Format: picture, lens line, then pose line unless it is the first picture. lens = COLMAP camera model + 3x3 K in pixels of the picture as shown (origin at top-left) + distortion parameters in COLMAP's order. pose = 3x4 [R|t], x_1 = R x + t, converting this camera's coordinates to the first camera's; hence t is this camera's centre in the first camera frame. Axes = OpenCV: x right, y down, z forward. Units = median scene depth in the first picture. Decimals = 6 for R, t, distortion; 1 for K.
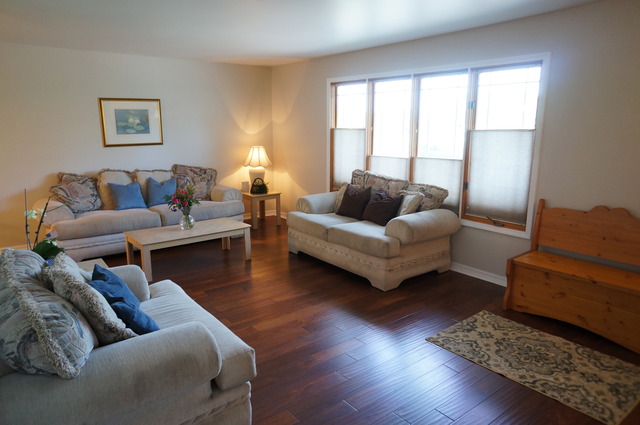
lens RADIAL K [[432.2, 0, 317.1], [0, 432.2, 211.3], [0, 0, 1]] dist [-0.066115, 0.093295]
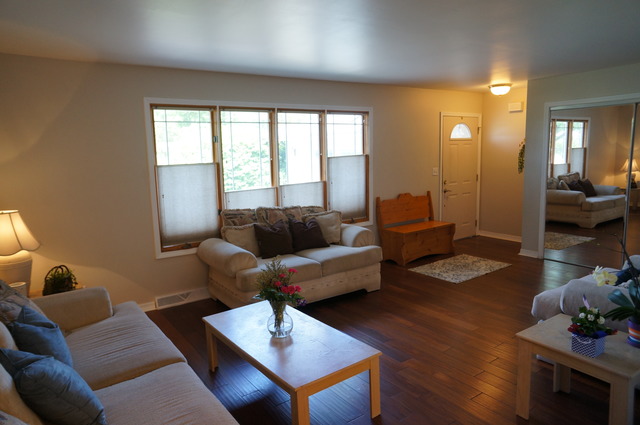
lens RADIAL K [[432.2, 0, 317.1], [0, 432.2, 211.3], [0, 0, 1]] dist [-0.066115, 0.093295]
pose [[0.034559, -0.130757, 0.990812, -0.973069], [0.239569, 0.963582, 0.118808, -0.200376], [-0.970264, 0.233262, 0.064626, 1.012378]]
